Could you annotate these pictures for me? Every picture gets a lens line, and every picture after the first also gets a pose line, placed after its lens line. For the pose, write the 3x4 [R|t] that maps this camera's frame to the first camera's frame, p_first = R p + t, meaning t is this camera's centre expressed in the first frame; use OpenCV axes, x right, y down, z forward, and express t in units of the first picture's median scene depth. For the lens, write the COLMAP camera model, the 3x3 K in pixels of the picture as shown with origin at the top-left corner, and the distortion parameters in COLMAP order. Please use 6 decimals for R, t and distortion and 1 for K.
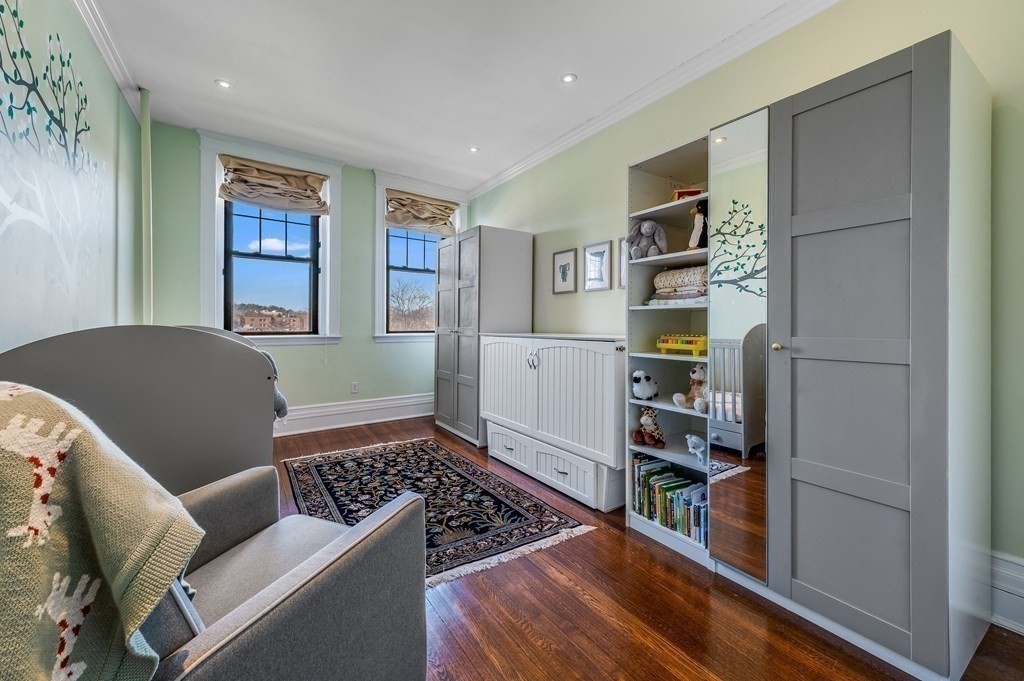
lens RADIAL K [[413.6, 0, 510.0], [0, 413.6, 328.5], [0, 0, 1]] dist [0.003124, 0.000195]
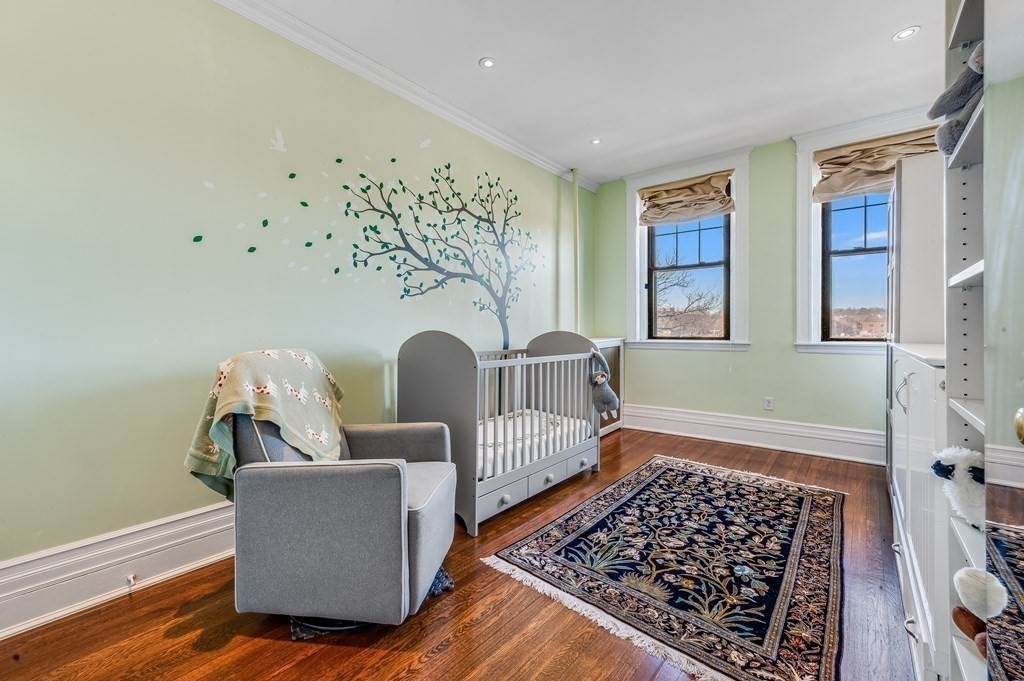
lens RADIAL K [[407.5, 0, 514.5], [0, 407.5, 335.3], [0, 0, 1]] dist [0.001559, 0.000008]
pose [[0.272691, 0.006839, -0.962078, 0.397879], [-0.005988, 0.999967, 0.005411, 0.000927], [0.962083, 0.004285, 0.272723, 0.368064]]
